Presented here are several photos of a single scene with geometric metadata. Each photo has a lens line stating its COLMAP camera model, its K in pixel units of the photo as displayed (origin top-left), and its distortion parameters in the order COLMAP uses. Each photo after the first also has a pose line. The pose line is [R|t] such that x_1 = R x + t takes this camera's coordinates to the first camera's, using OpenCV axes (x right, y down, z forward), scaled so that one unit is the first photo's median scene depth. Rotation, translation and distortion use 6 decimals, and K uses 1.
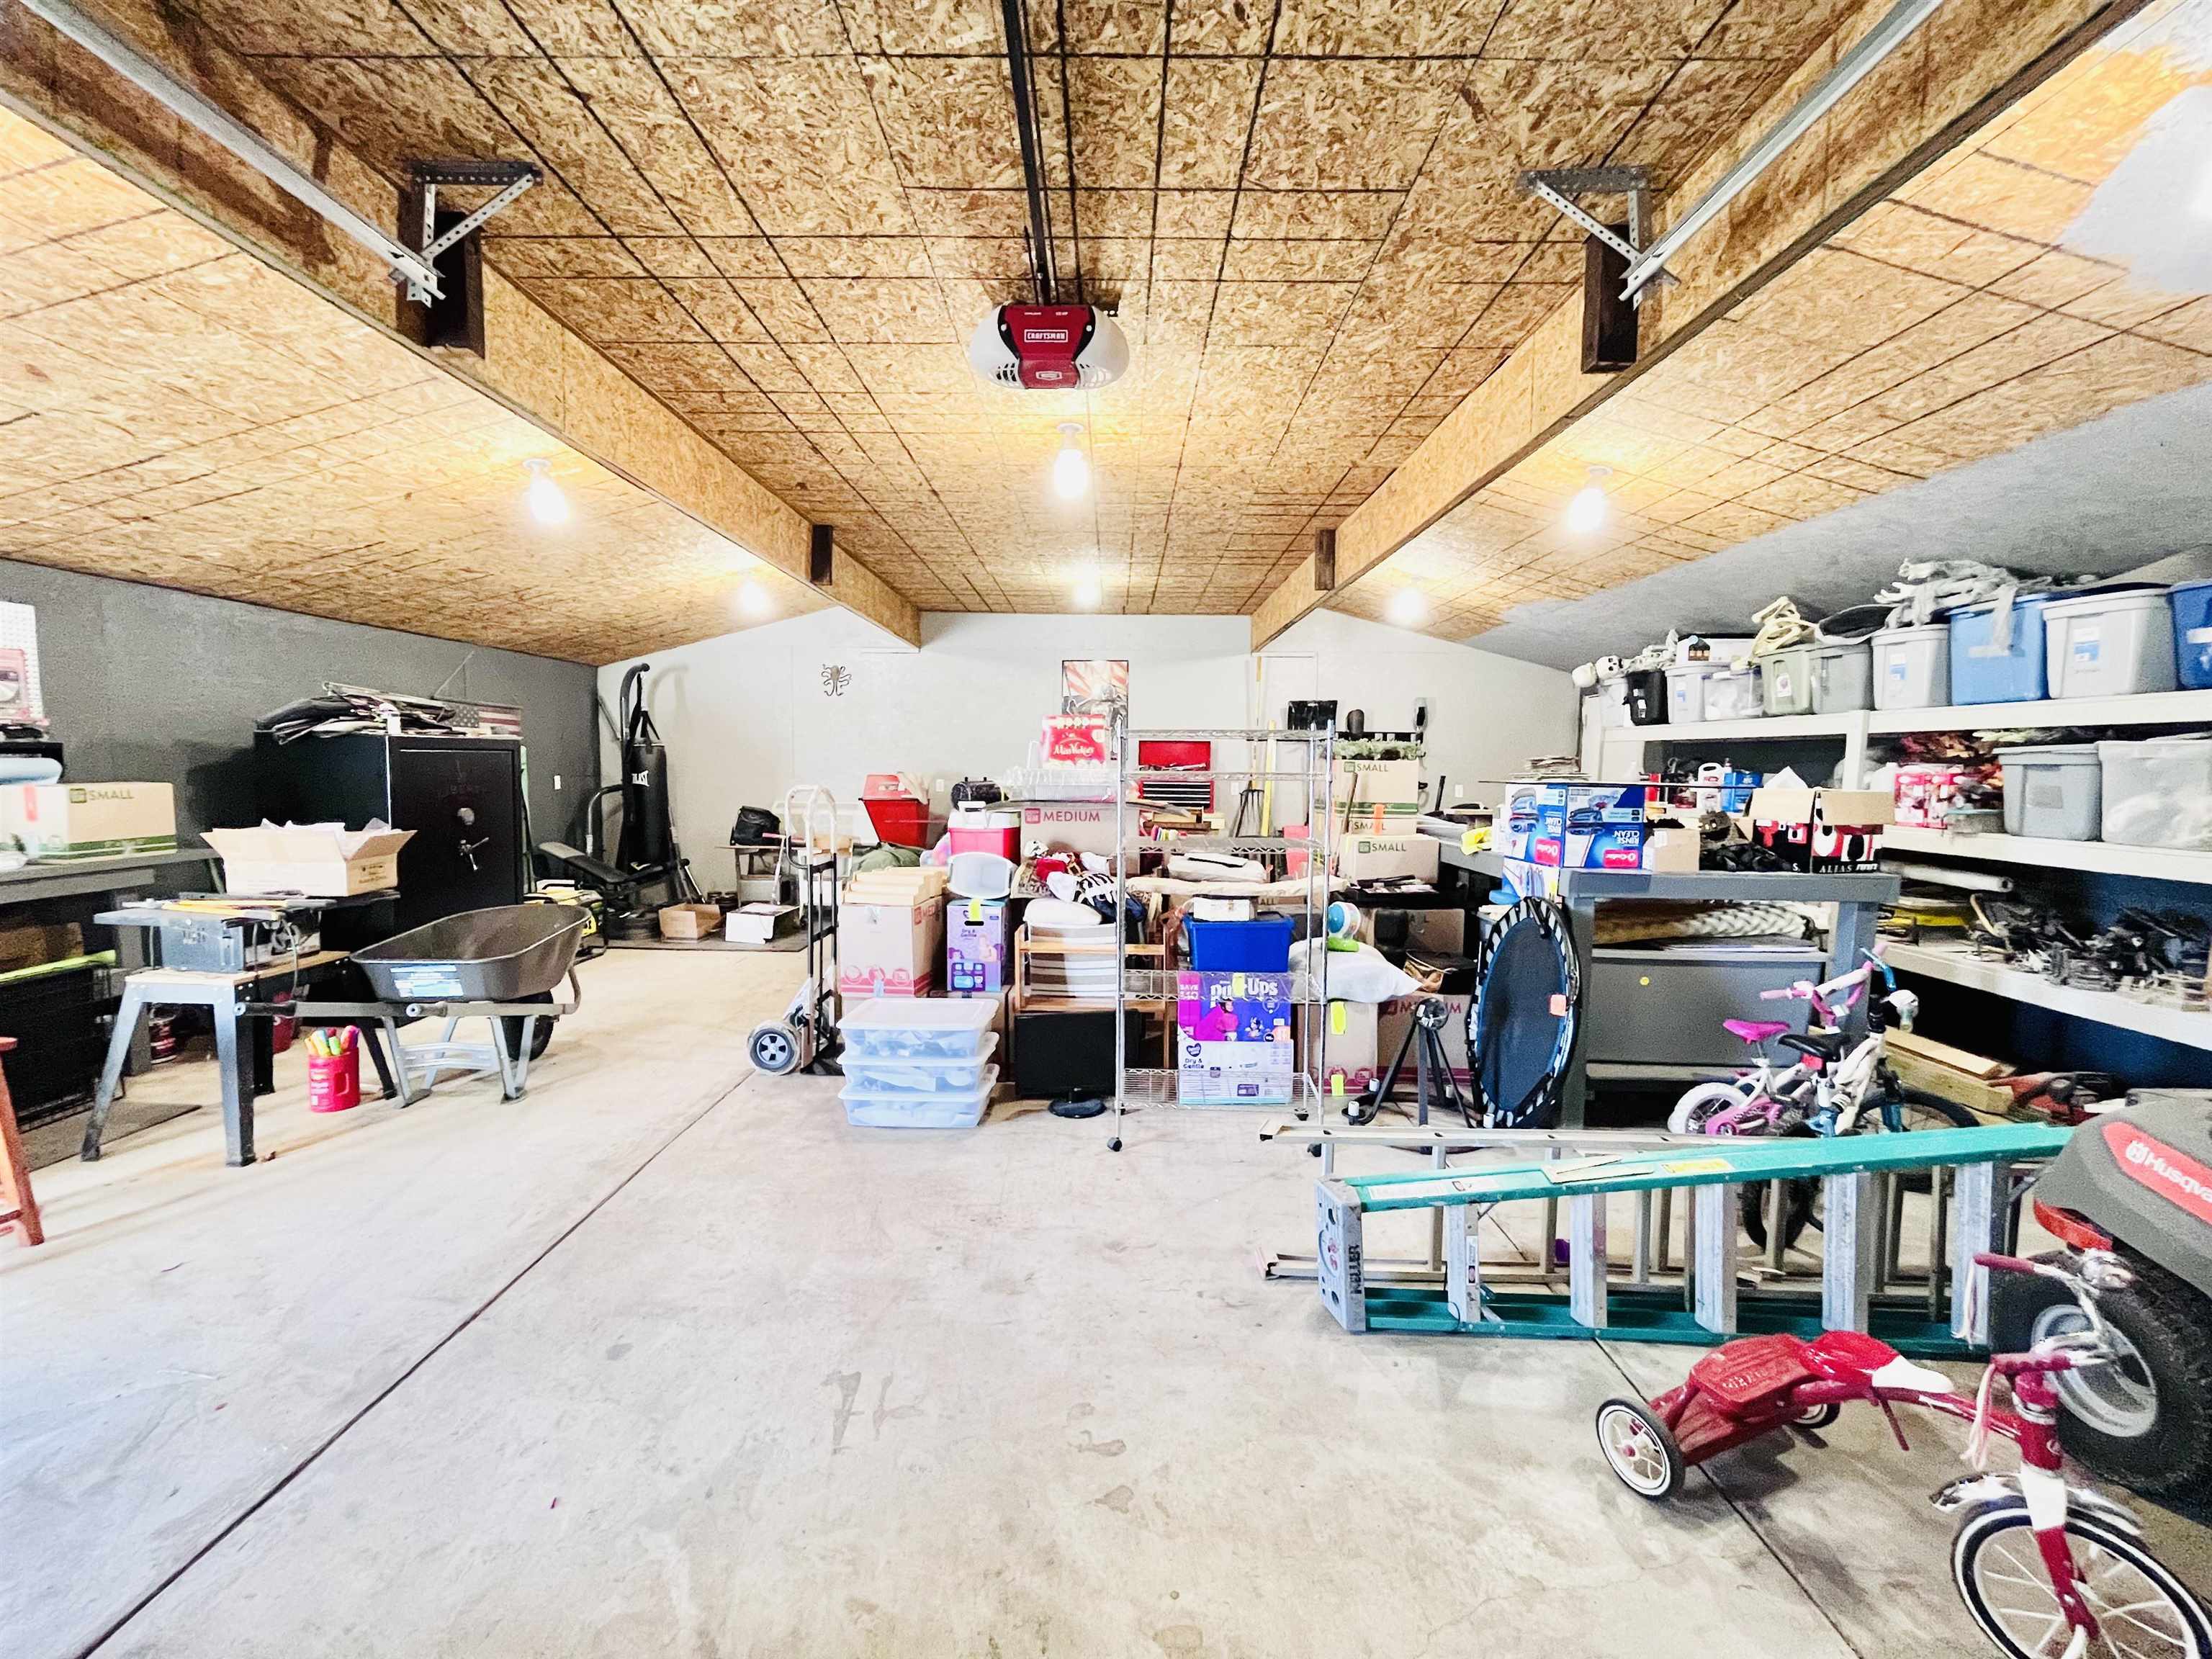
lens RADIAL K [[895.2, 0, 1106.0], [0, 895.2, 829.5], [0, 0, 1]] dist [-0.000606, 0.000285]
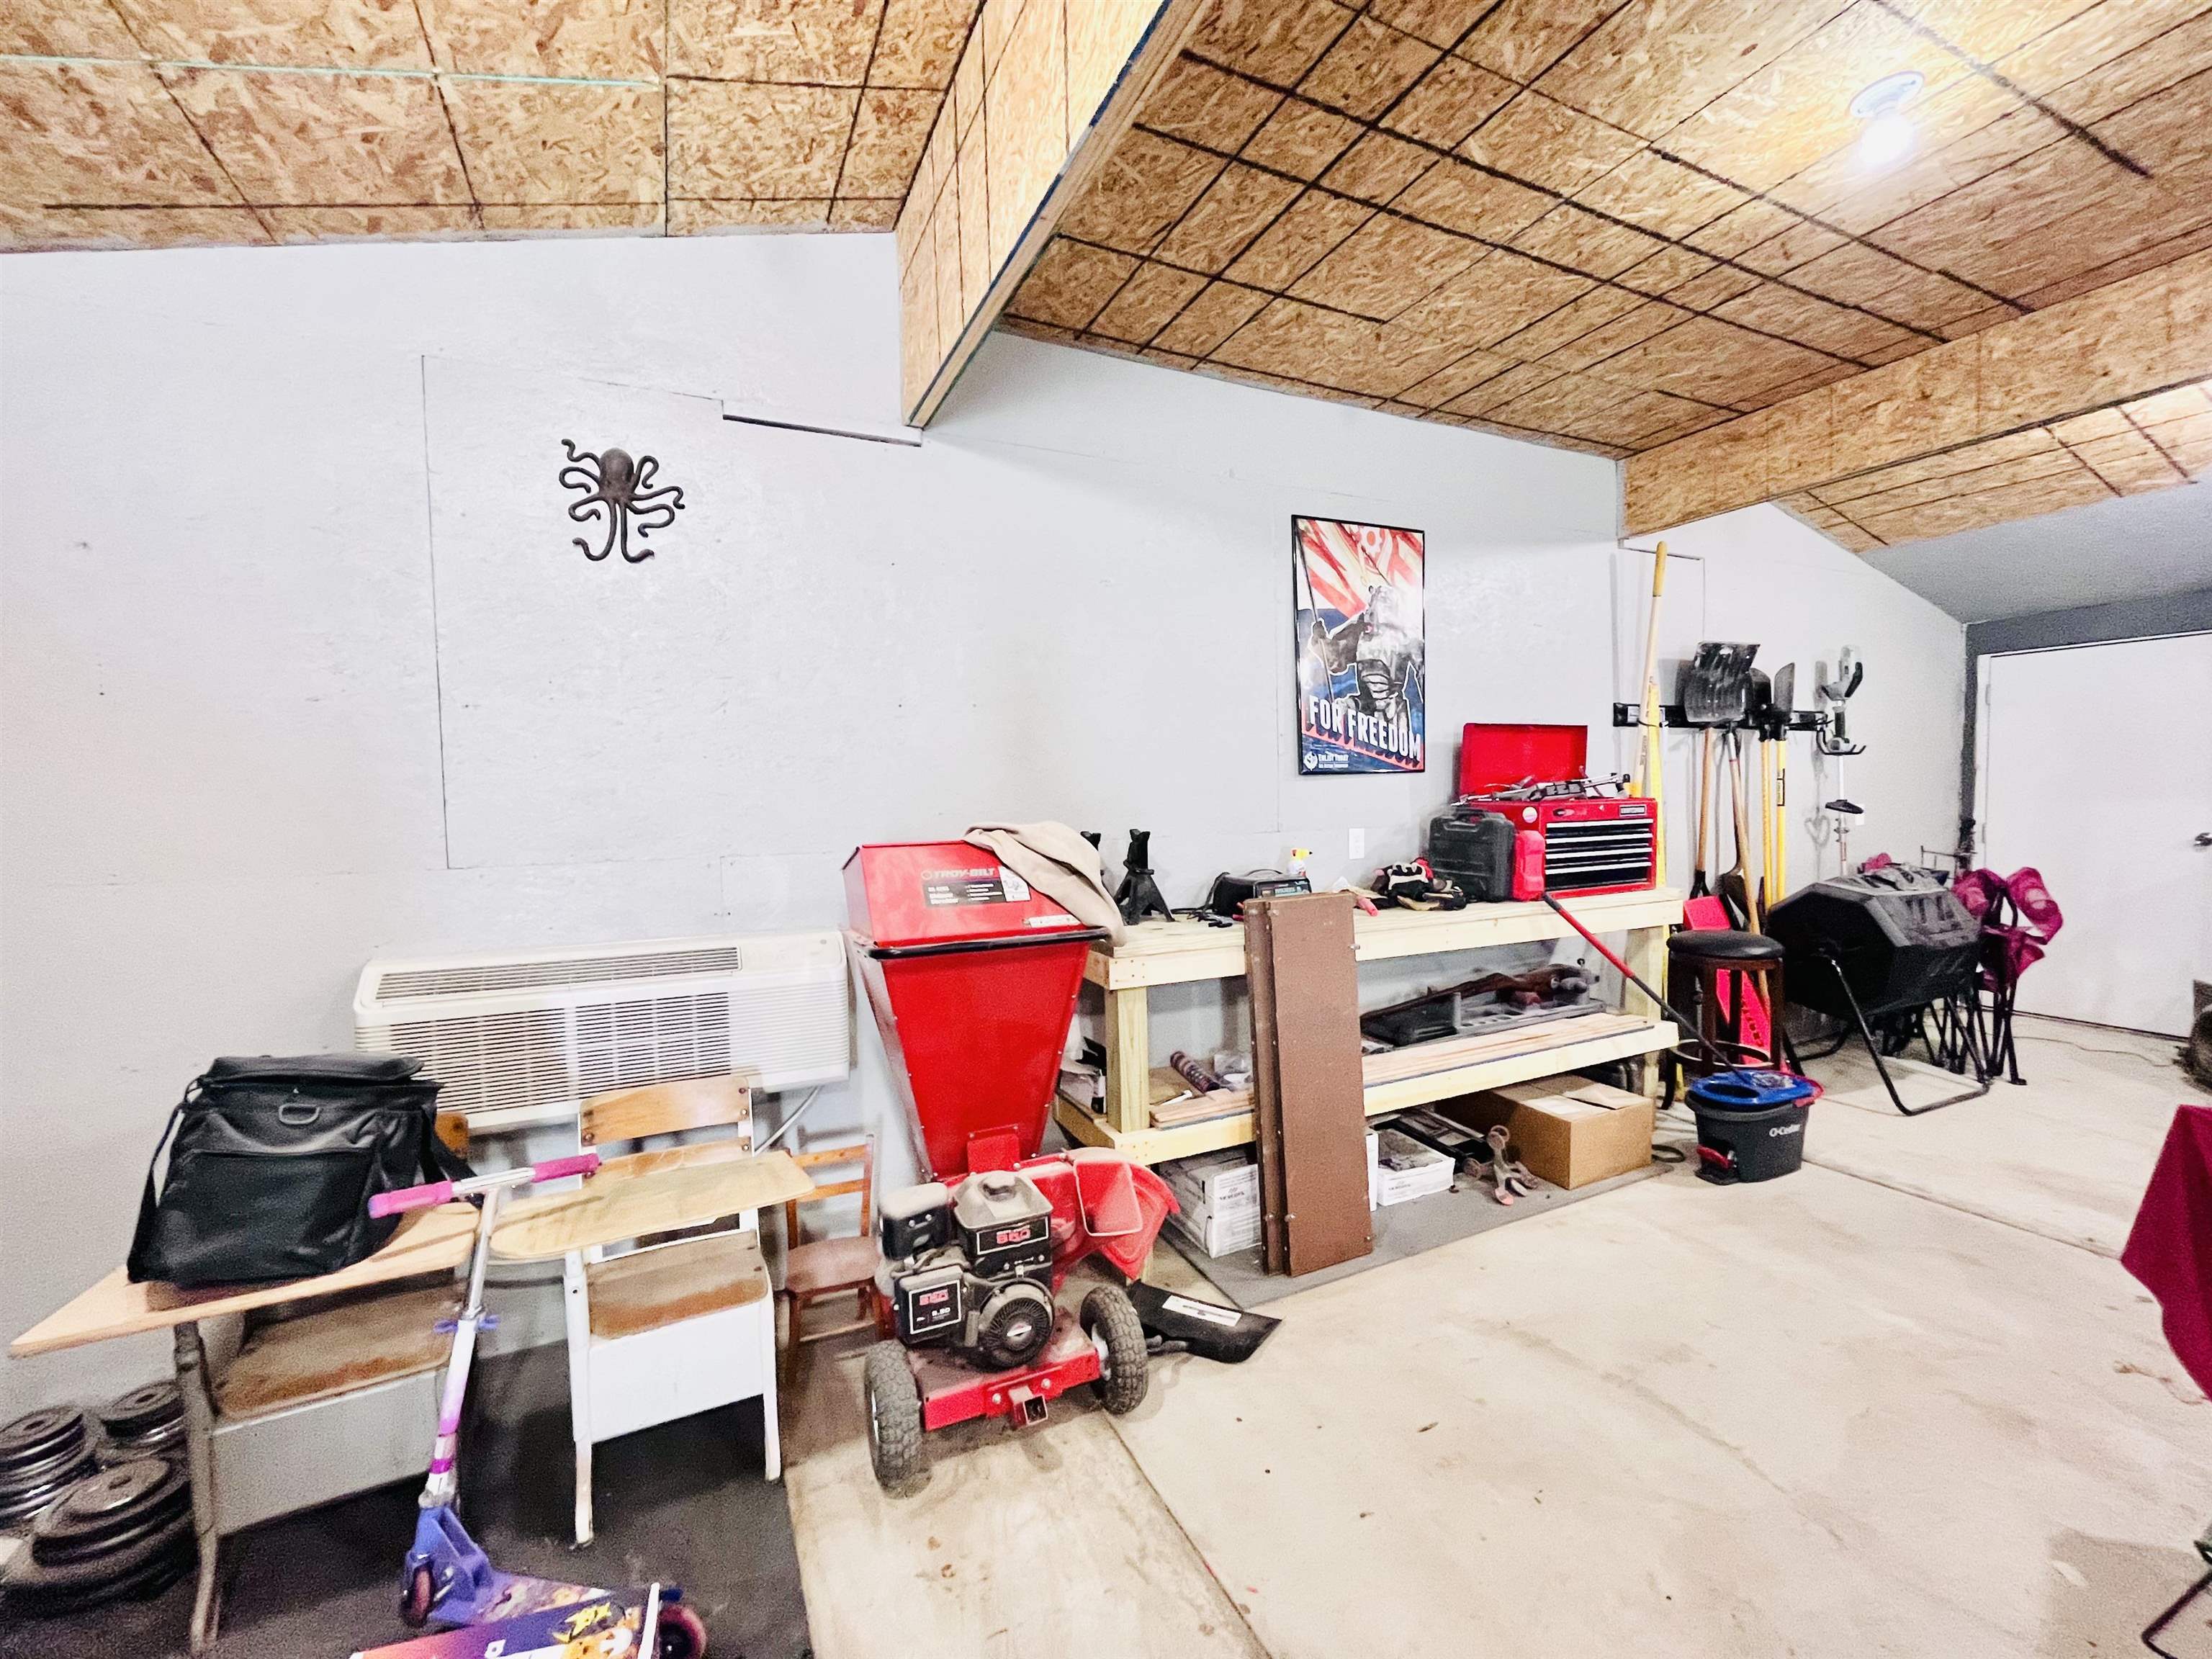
lens RADIAL K [[895.2, 0, 1106.0], [0, 895.2, 829.5], [0, 0, 1]] dist [-0.000606, 0.000285]
pose [[0.899436, -0.048883, 0.434311, -0.309892], [0.062449, 0.997903, -0.017010, -0.056594], [-0.432568, 0.042422, 0.900603, 0.732997]]
